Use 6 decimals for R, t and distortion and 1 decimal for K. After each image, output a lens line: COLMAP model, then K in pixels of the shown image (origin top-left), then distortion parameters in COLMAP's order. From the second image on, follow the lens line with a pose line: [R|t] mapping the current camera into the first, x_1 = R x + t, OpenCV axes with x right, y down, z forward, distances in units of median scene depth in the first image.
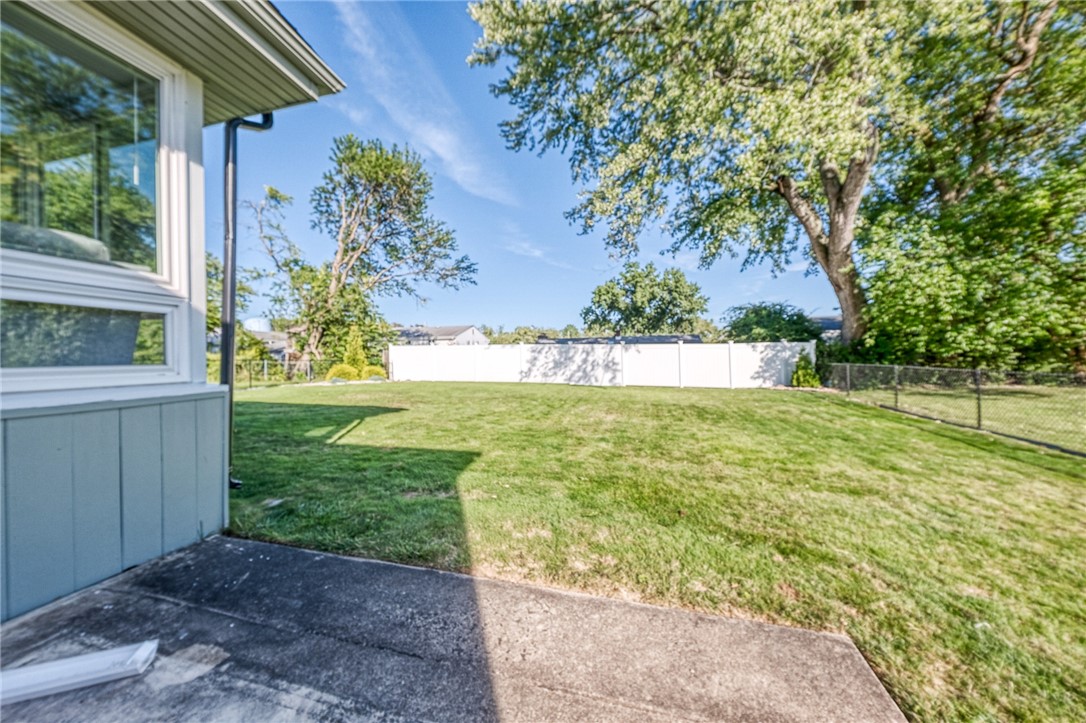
lens RADIAL K [[372.2, 0, 541.4], [0, 372.2, 370.3], [0, 0, 1]] dist [0.013877, -0.006652]
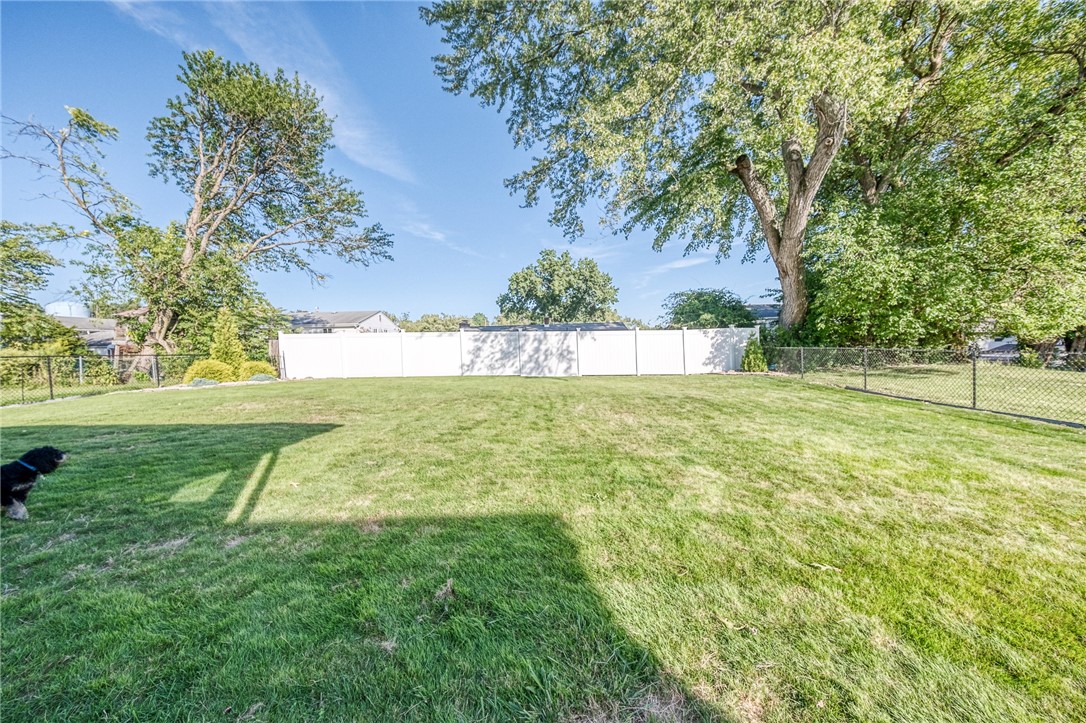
lens RADIAL K [[372.2, 0, 542.1], [0, 372.2, 366.8], [0, 0, 1]] dist [0.013877, -0.006652]
pose [[0.968243, -0.028053, 0.248433, -0.089620], [0.023371, 0.999490, 0.021775, -0.003282], [-0.248917, -0.015278, 0.968404, 0.130884]]
